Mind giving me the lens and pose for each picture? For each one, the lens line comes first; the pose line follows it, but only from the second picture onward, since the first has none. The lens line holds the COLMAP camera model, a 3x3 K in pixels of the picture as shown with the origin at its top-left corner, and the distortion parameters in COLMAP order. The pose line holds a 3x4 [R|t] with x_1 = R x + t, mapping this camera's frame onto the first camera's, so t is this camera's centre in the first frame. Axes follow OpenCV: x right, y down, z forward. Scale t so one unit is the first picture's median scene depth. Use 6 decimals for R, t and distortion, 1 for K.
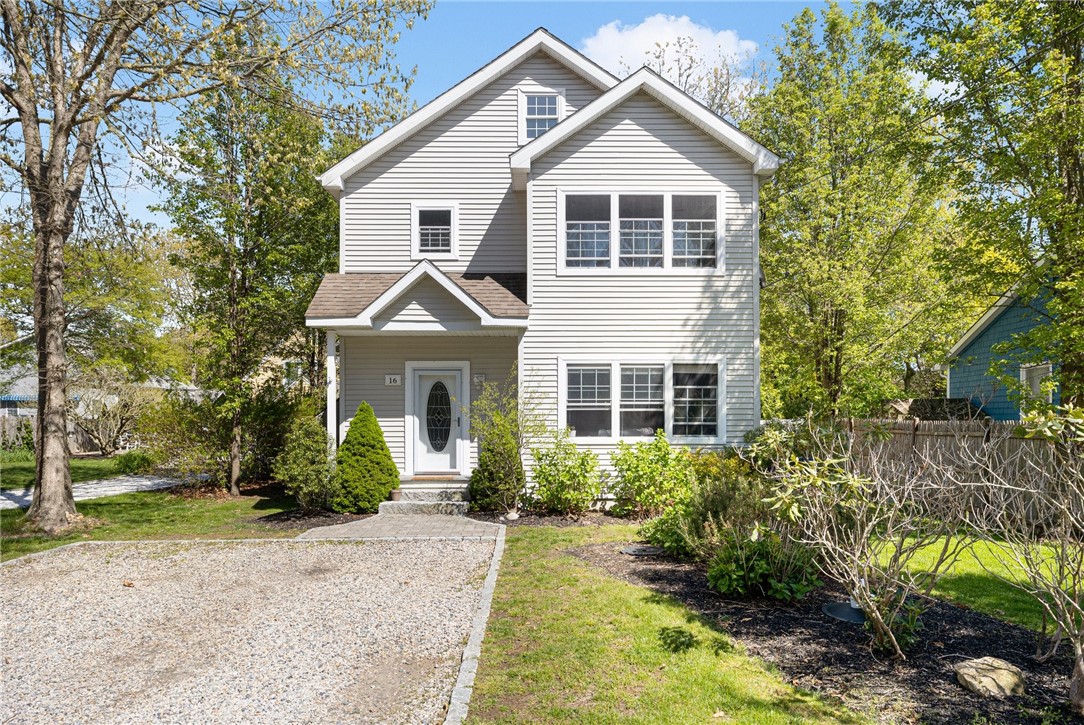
lens RADIAL K [[658.8, 0, 542.0], [0, 658.8, 347.7], [0, 0, 1]] dist [-0.007109, -0.001752]
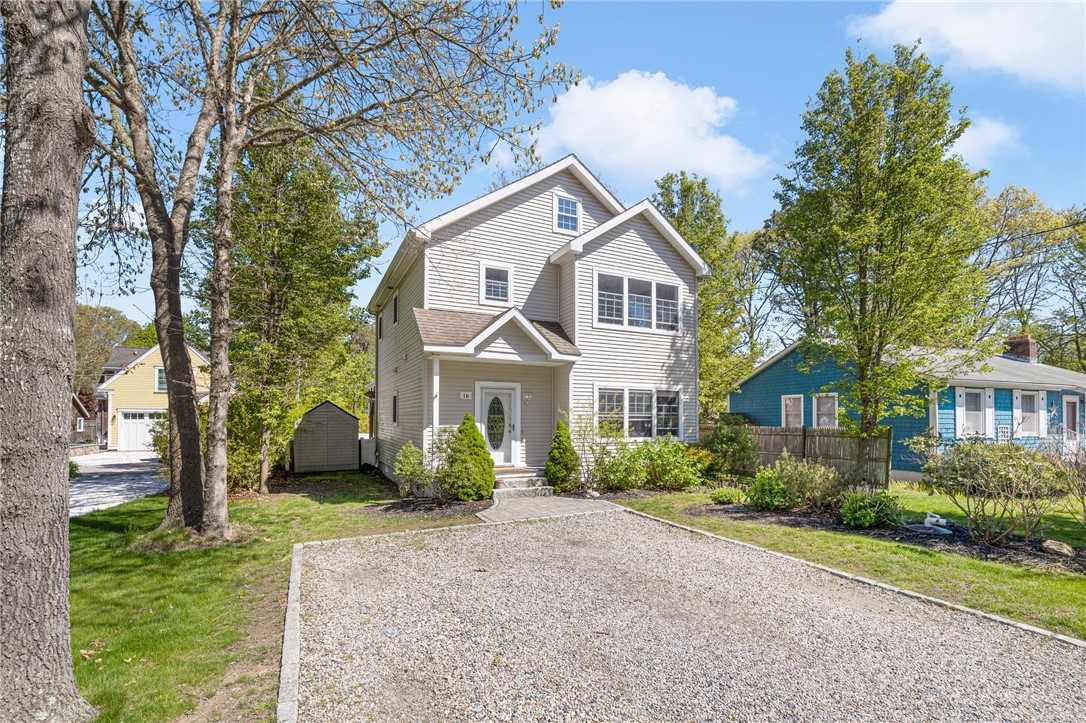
lens RADIAL K [[473.7, 0, 543.0], [0, 473.7, 361.5], [0, 0, 1]] dist [-0.000598, -0.000213]
pose [[0.898319, 0.057582, 0.435554, -0.529188], [-0.050926, 0.998339, -0.026952, -0.000096], [-0.436382, 0.002031, 0.899759, 0.101184]]
